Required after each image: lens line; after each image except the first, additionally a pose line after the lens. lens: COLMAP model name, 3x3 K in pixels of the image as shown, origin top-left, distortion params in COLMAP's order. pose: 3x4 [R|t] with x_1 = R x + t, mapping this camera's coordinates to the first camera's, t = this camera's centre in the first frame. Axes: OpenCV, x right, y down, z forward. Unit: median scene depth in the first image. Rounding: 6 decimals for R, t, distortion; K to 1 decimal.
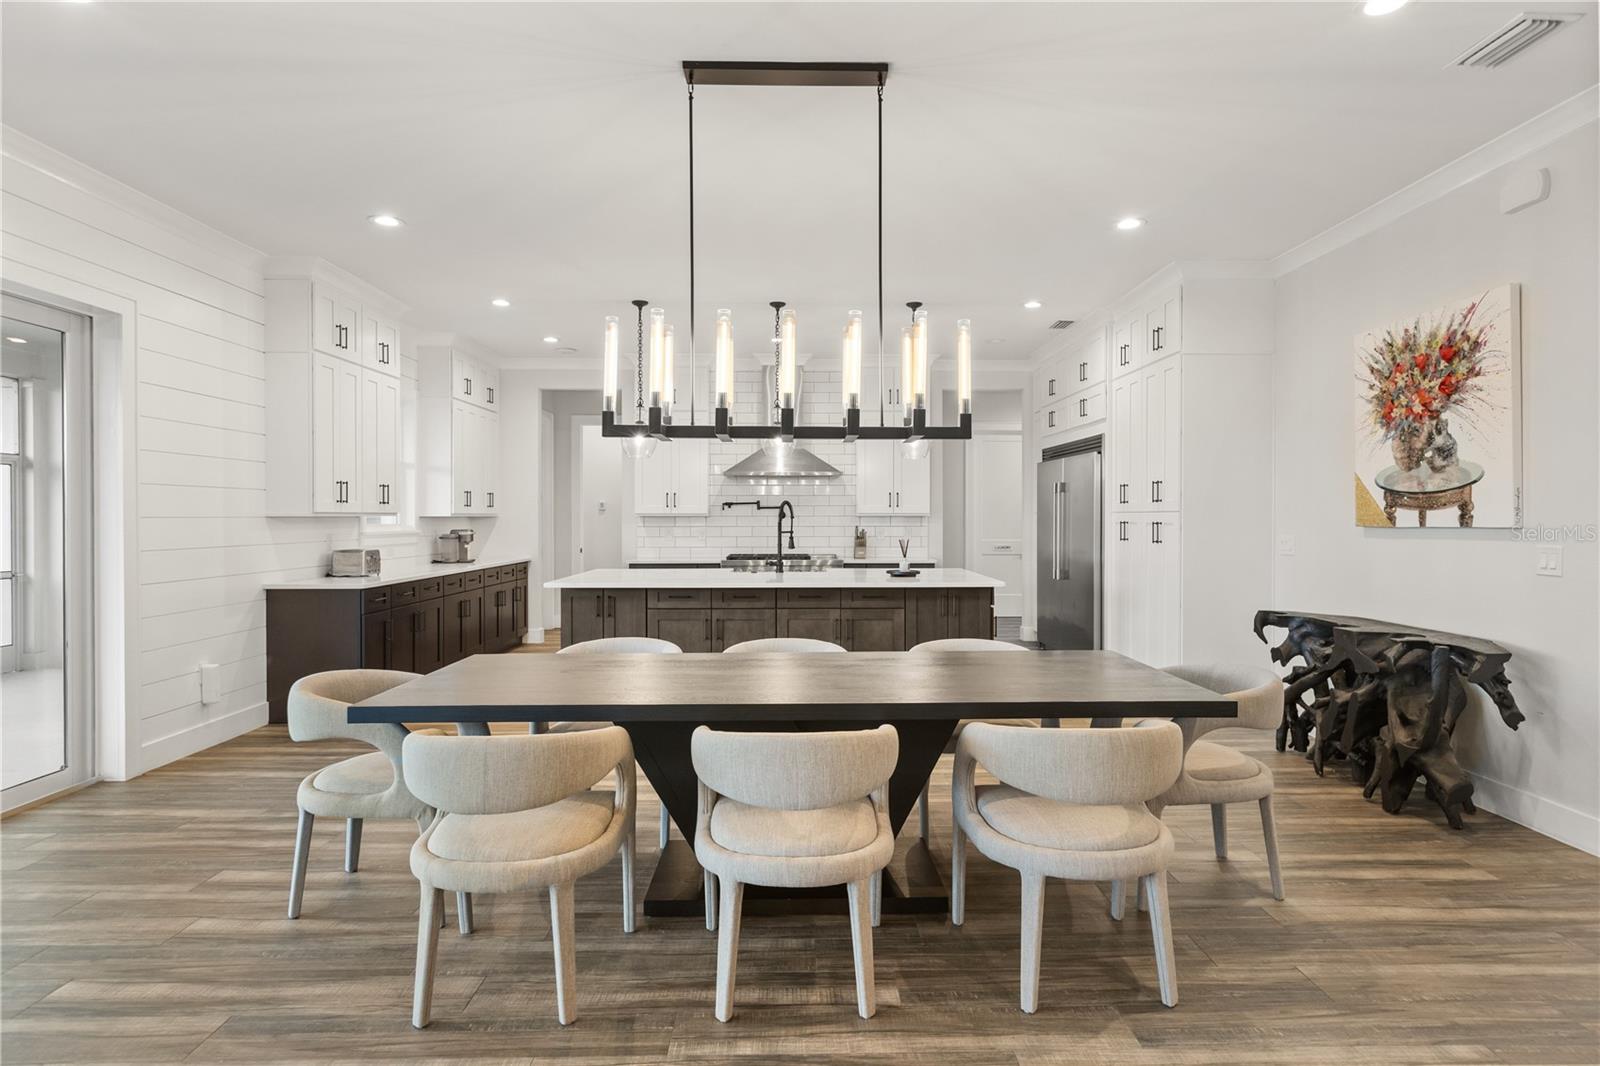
lens RADIAL K [[873.3, 0, 802.5], [0, 873.3, 519.9], [0, 0, 1]] dist [0.005635, -0.003405]
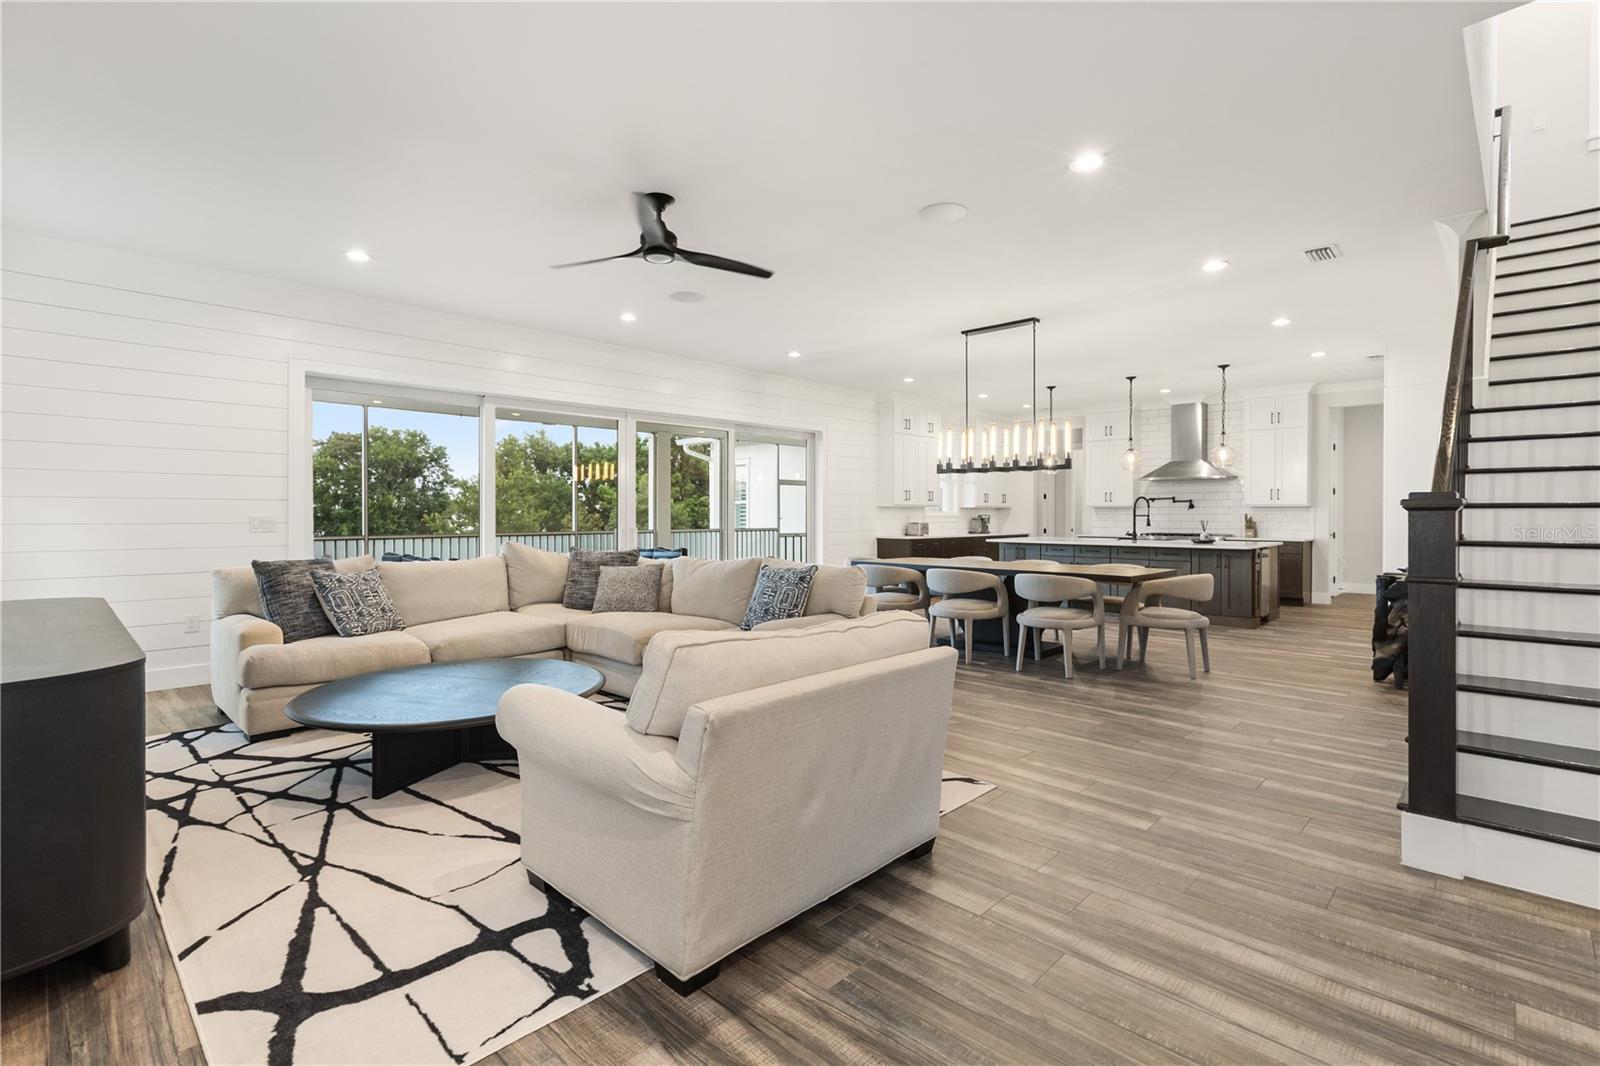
lens RADIAL K [[737.3, 0, 802.7], [0, 737.3, 529.7], [0, 0, 1]] dist [0.003749, 0.000642]
pose [[0.711850, 0.015870, -0.702152, 0.783600], [-0.004261, 0.999824, 0.018278, 0.028193], [0.702318, -0.010020, 0.711793, -0.666555]]
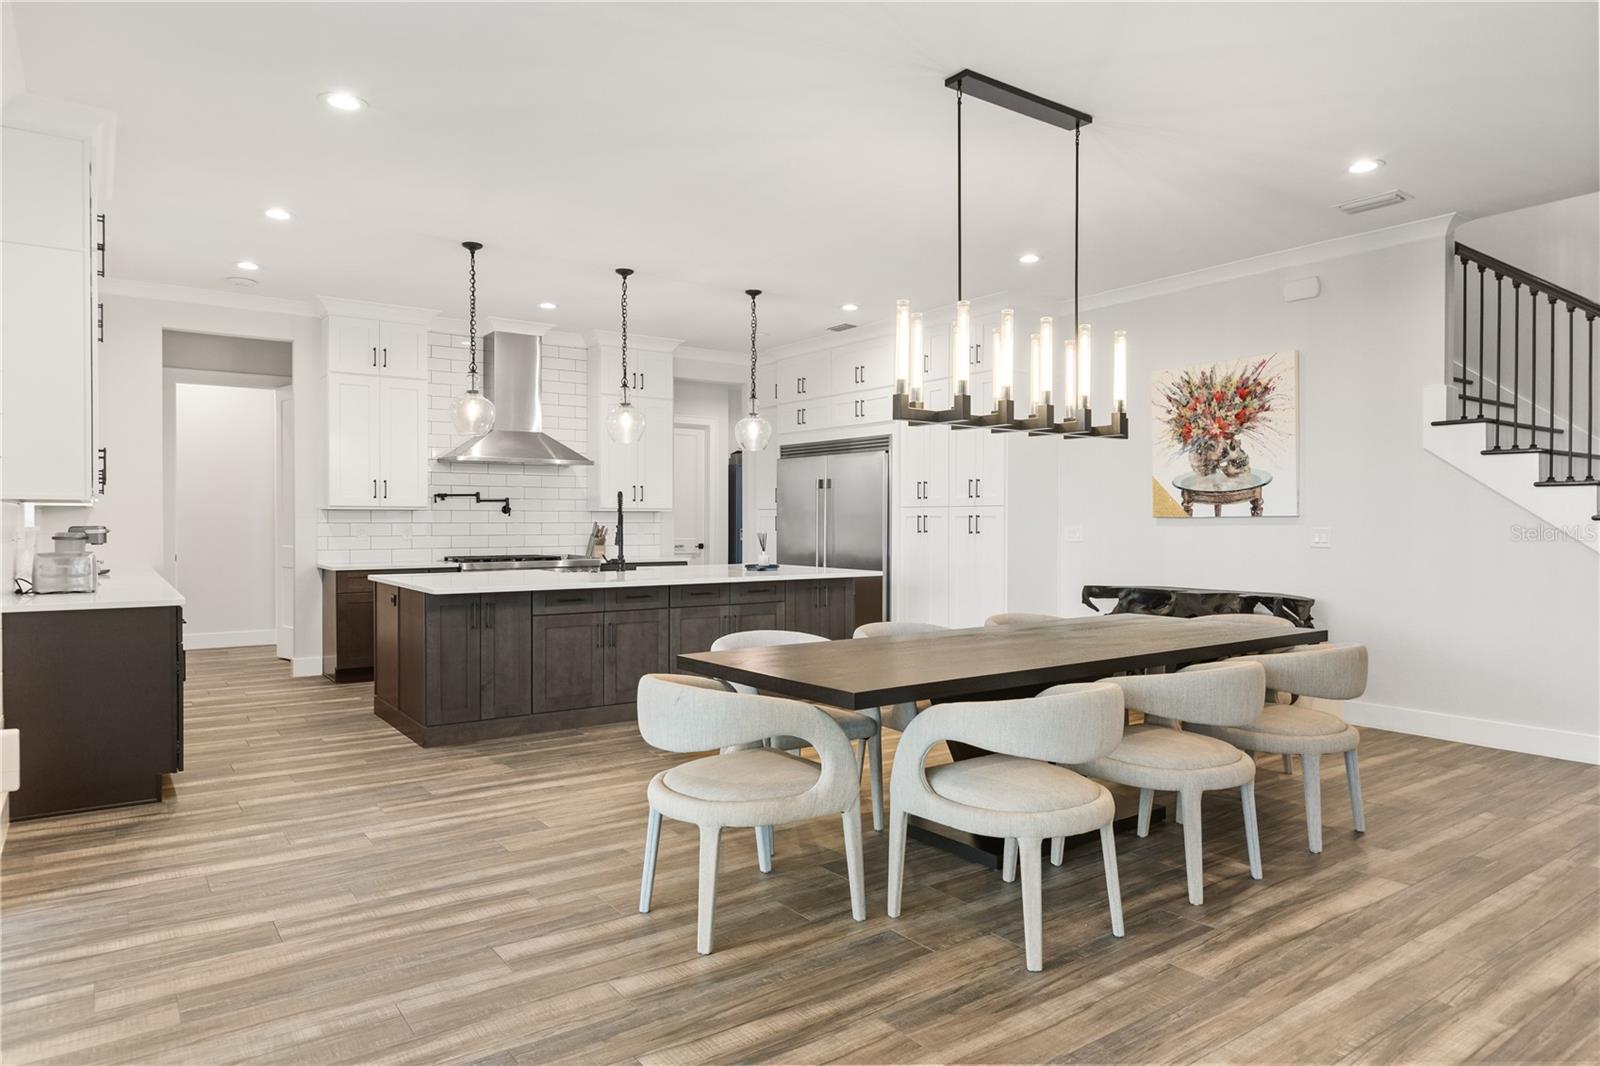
lens RADIAL K [[992.8, 0, 811.8], [0, 992.8, 522.7], [0, 0, 1]] dist [-0.001002, 0.000941]
pose [[0.816179, 0.000738, 0.577799, -0.700730], [0.000765, 0.999997, -0.002359, 0.020344], [-0.577799, 0.002368, 0.816176, 0.090470]]
